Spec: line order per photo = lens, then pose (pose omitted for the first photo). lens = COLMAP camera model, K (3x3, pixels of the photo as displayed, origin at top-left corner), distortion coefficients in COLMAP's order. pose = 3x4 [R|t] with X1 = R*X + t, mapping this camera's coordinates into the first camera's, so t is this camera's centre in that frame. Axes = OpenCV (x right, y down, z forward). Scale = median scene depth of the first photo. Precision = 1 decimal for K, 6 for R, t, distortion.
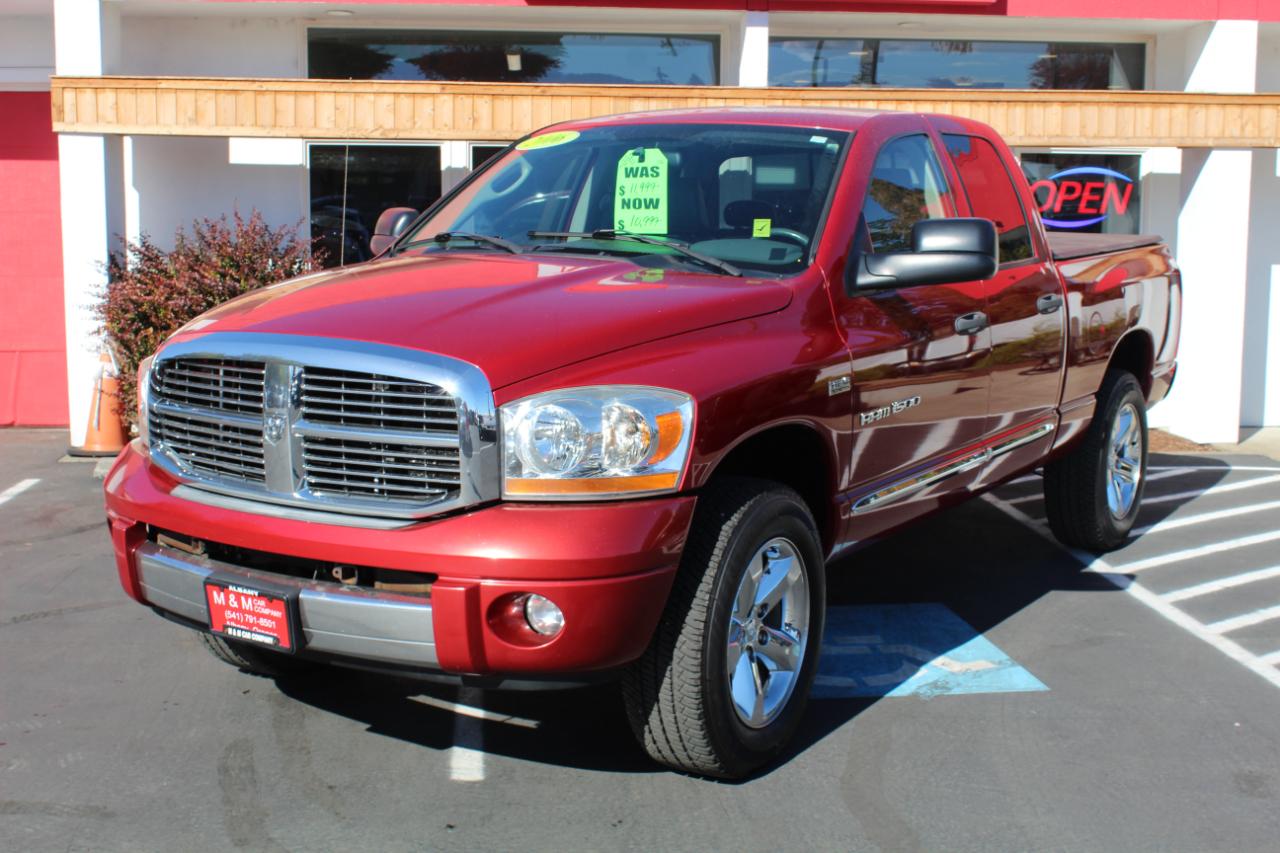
lens RADIAL K [[1602.5, 0, 639.0], [0, 1602.5, 433.2], [0, 0, 1]] dist [-0.046311, 0.000000]
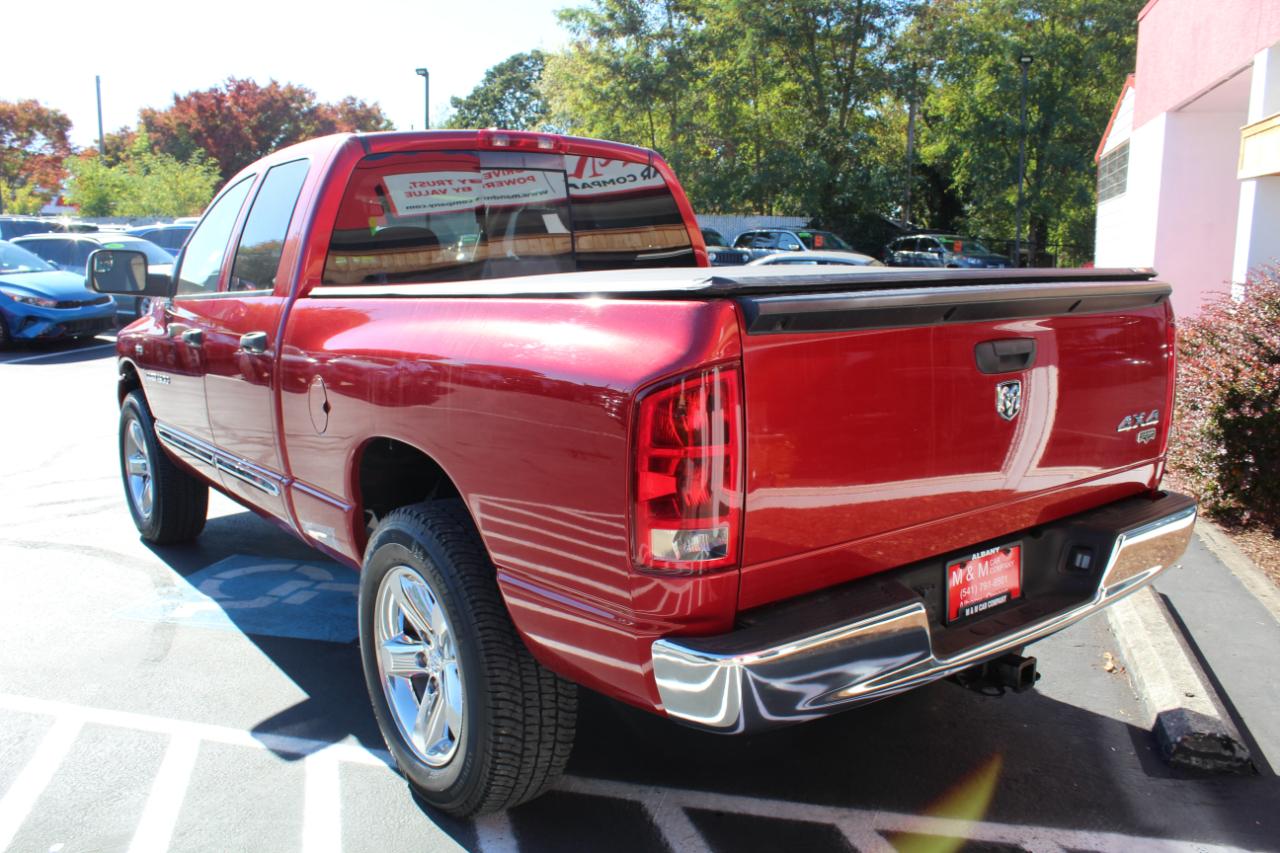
lens RADIAL K [[1065.7, 0, 639.8], [0, 1065.7, 416.0], [0, 0, 1]] dist [-0.156412, 0.145054]
pose [[-0.344852, 0.139142, -0.928287, 0.862128], [-0.130299, 0.972281, 0.194141, -0.216862], [0.929569, 0.187905, -0.317164, 1.644026]]
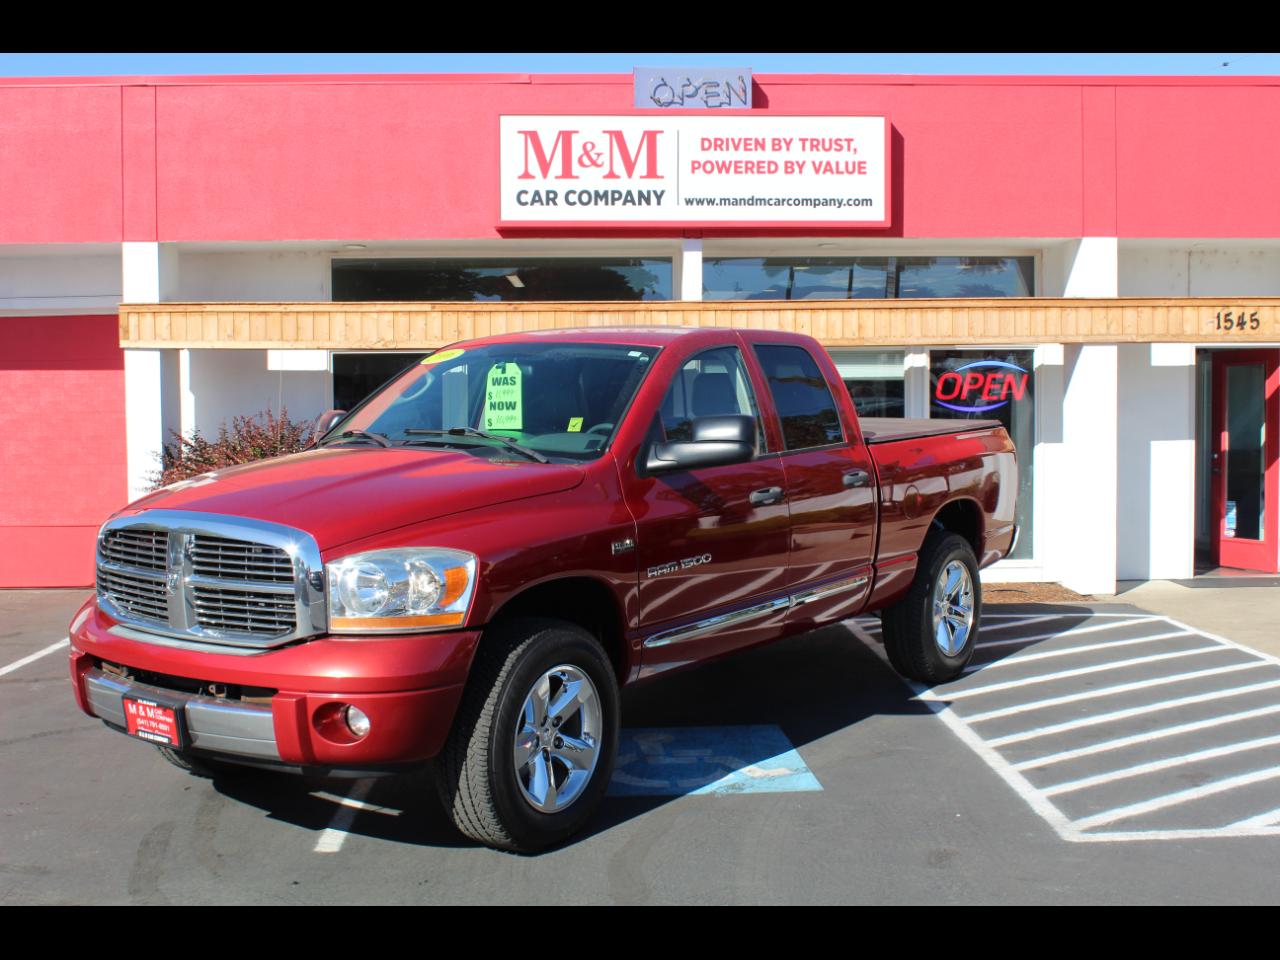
lens RADIAL K [[1444.3, 0, 639.1], [0, 1444.3, 485.0], [0, 0, 1]] dist [-0.068082, 0.000000]
pose [[0.998322, -0.011676, -0.056720, 0.181288], [0.007294, 0.997015, -0.076865, 0.009305], [0.057448, 0.076323, 0.995427, -0.140656]]
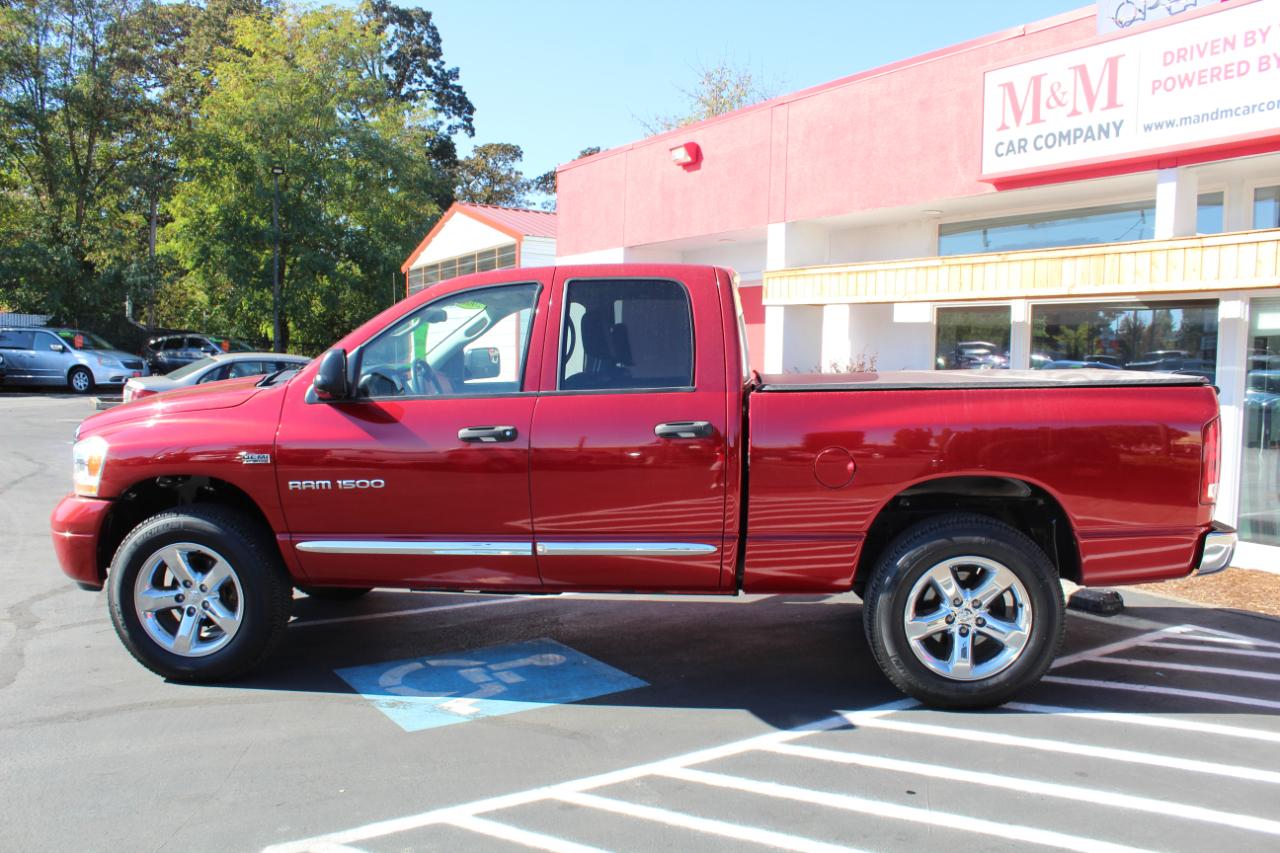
lens RADIAL K [[1065.7, 0, 630.2], [0, 1065.7, 427.6], [0, 0, 1]] dist [-0.156412, 0.145054]
pose [[0.447755, 0.060223, -0.892126, 1.040434], [-0.127164, 0.991877, 0.003133, -0.095613], [0.885068, 0.112043, 0.451776, 0.761557]]
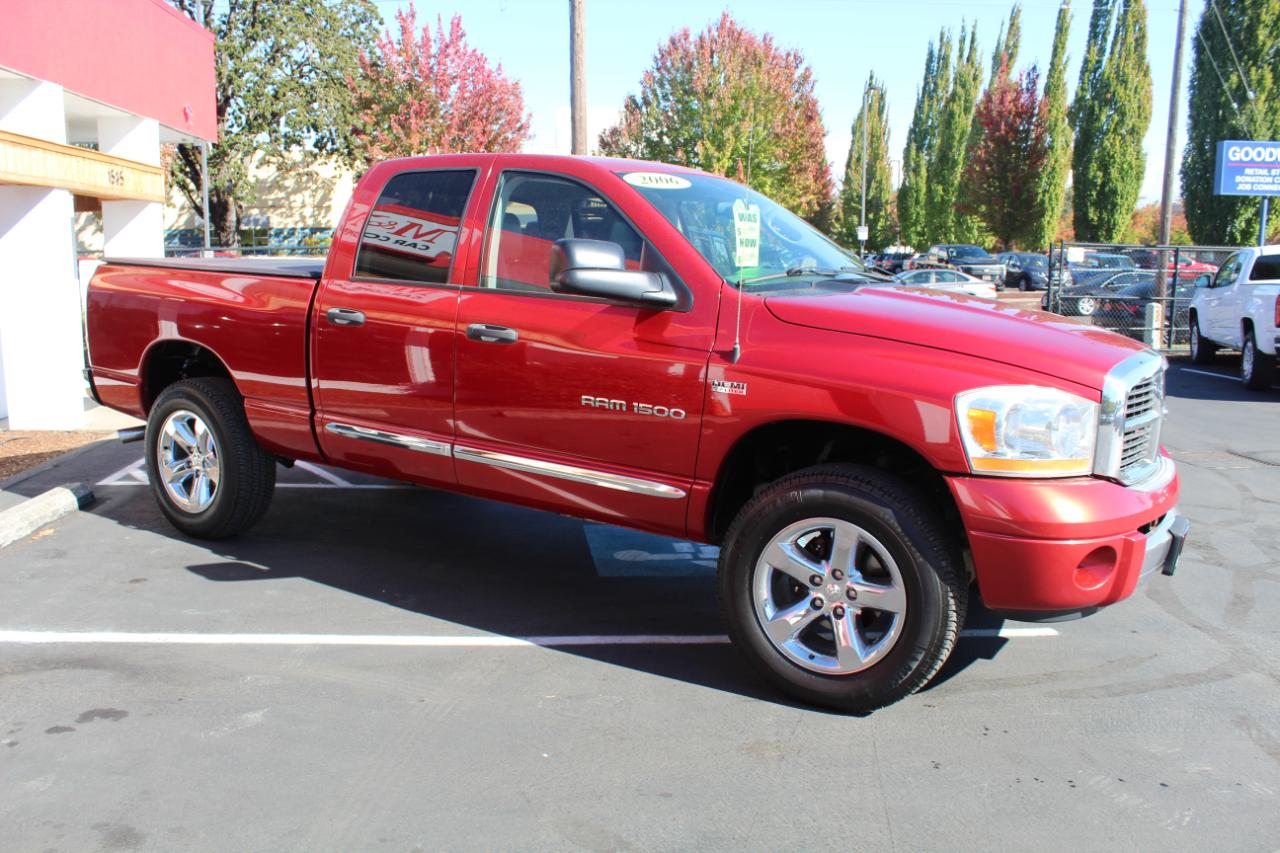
lens RADIAL K [[1065.7, 0, 646.4], [0, 1065.7, 428.9], [0, 0, 1]] dist [-0.156412, 0.145054]
pose [[-0.011866, -0.163931, 0.986401, -0.882603], [0.112995, 0.979931, 0.164215, -0.151945], [-0.993525, 0.113407, 0.006895, 1.138242]]
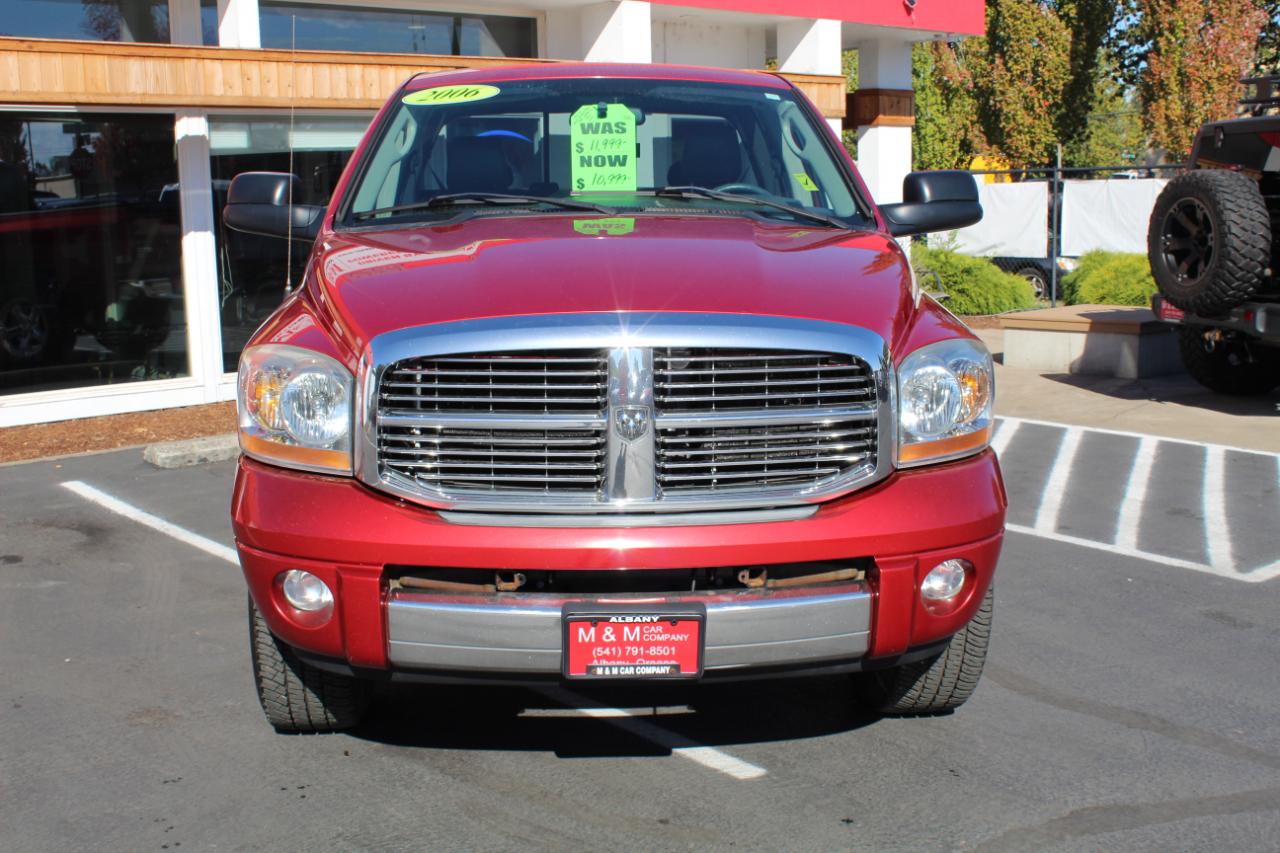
lens RADIAL K [[1454.1, 0, 638.5], [0, 1454.1, 431.7], [0, 0, 1]] dist [-0.056577, 0.000000]
pose [[0.807355, -0.118273, 0.578091, -0.528033], [0.097456, 0.992979, 0.067049, -0.039883], [-0.581962, 0.002206, 0.813213, 0.290502]]
